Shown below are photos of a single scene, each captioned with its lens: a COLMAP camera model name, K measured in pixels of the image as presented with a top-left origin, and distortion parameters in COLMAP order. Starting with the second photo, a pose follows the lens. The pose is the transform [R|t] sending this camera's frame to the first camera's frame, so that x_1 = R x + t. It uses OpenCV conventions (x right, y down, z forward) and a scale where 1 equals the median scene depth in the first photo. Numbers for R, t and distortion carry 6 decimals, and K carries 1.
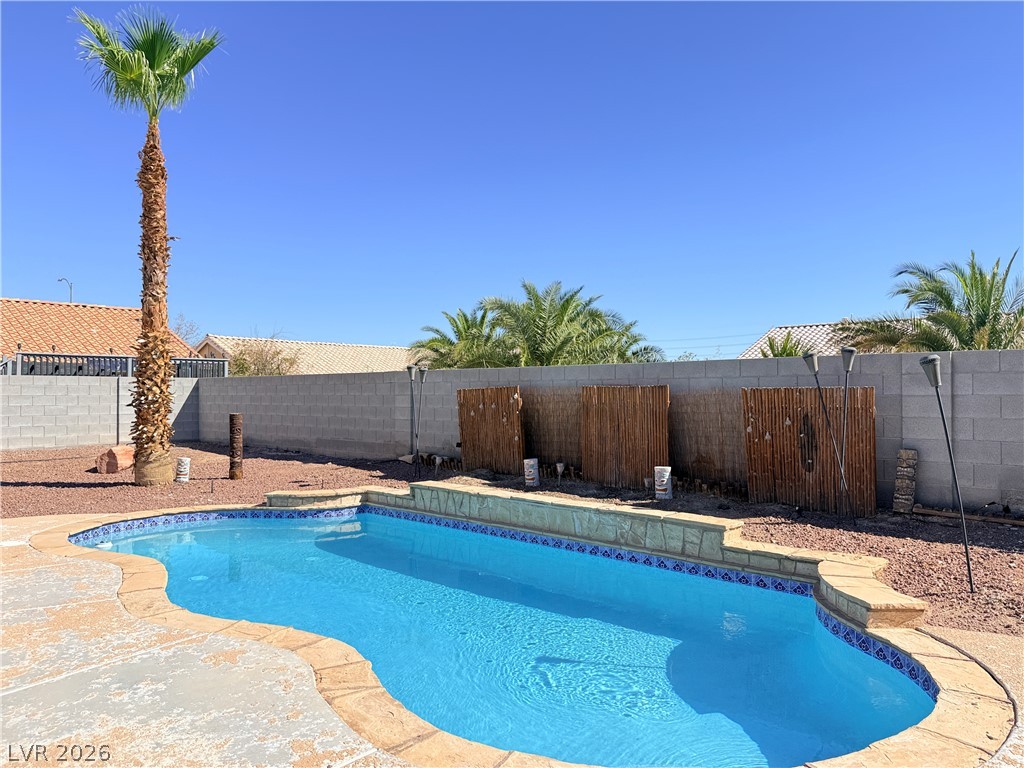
lens RADIAL K [[706.1, 0, 491.5], [0, 706.1, 393.6], [0, 0, 1]] dist [0.032236, -0.031201]
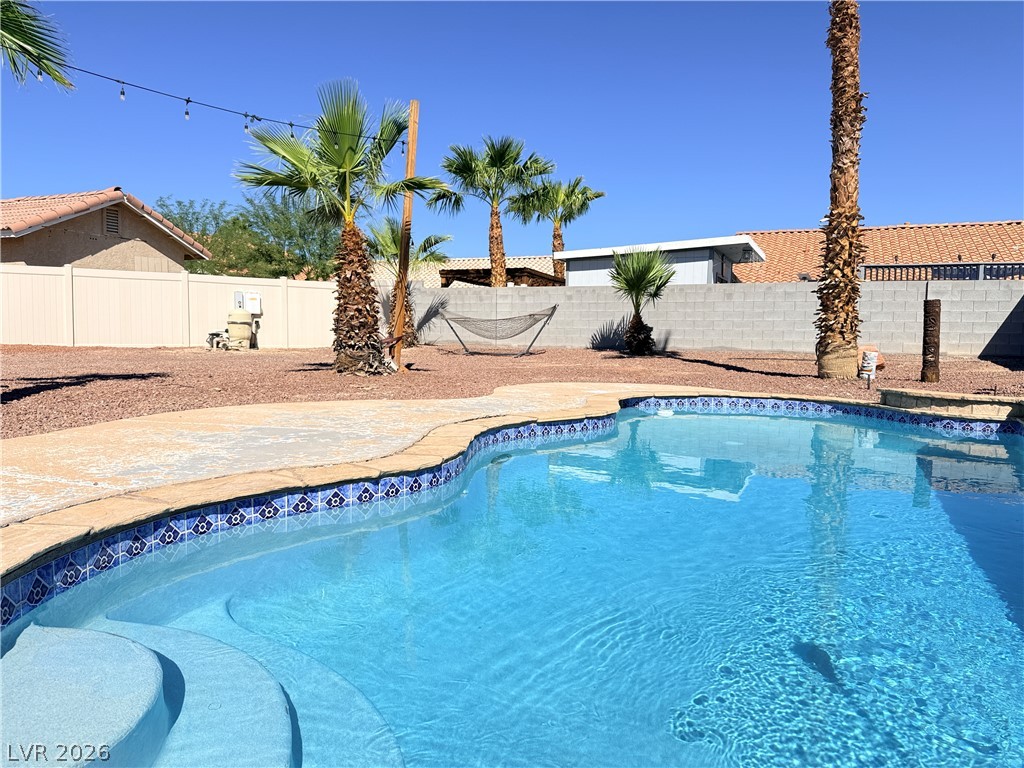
lens RADIAL K [[706.1, 0, 511.7], [0, 706.1, 376.0], [0, 0, 1]] dist [0.032236, -0.031201]
pose [[0.353830, 0.077666, -0.932080, 0.237982], [-0.021159, 0.996956, 0.075040, 0.067034], [0.935071, -0.006830, 0.354396, 0.292579]]
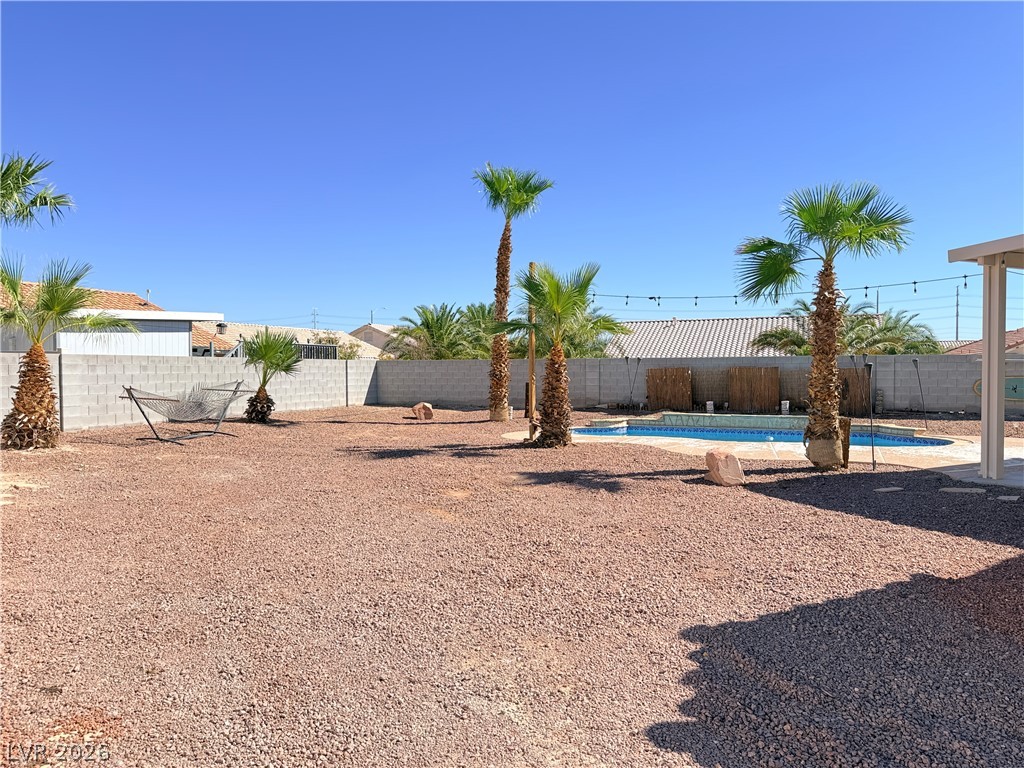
lens RADIAL K [[706.1, 0, 508.6], [0, 706.1, 384.2], [0, 0, 1]] dist [0.032236, -0.031201]
pose [[0.945668, -0.007215, 0.325054, -1.017551], [0.001916, 0.999860, 0.016619, 0.004042], [-0.325128, -0.015094, 0.945549, -0.686554]]
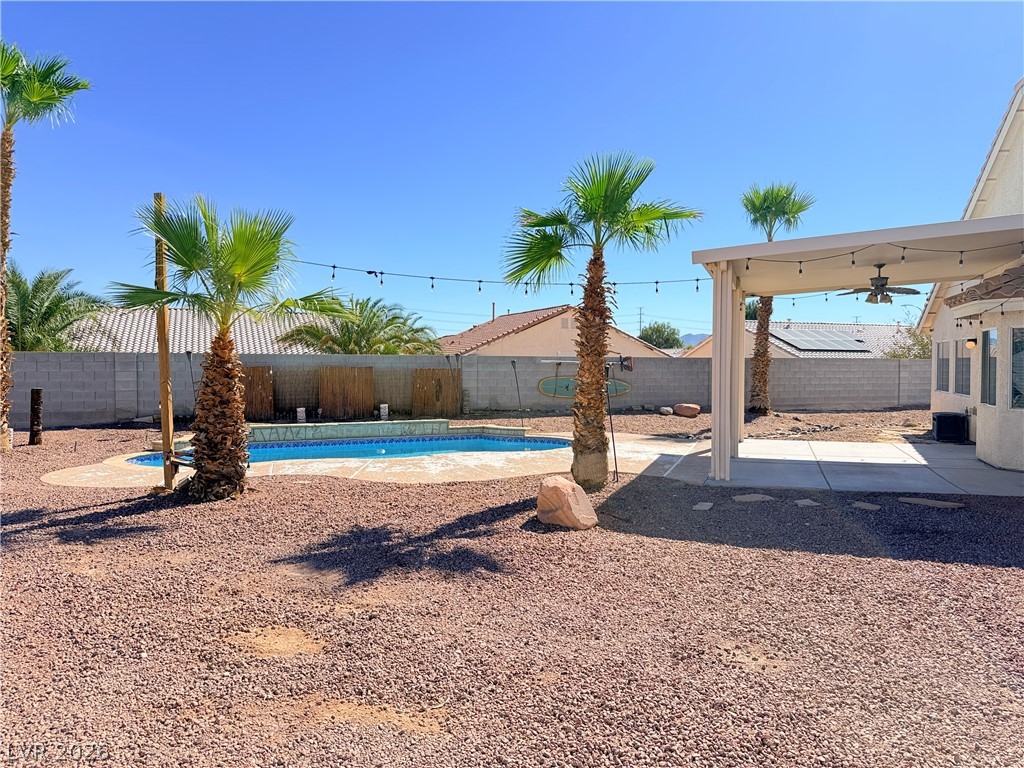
lens RADIAL K [[706.1, 0, 513.0], [0, 706.1, 377.9], [0, 0, 1]] dist [0.032236, -0.031201]
pose [[0.430096, -0.011693, 0.902707, -1.093765], [-0.000558, 0.999912, 0.013218, -0.003860], [-0.902783, -0.006188, 0.430052, -0.195973]]
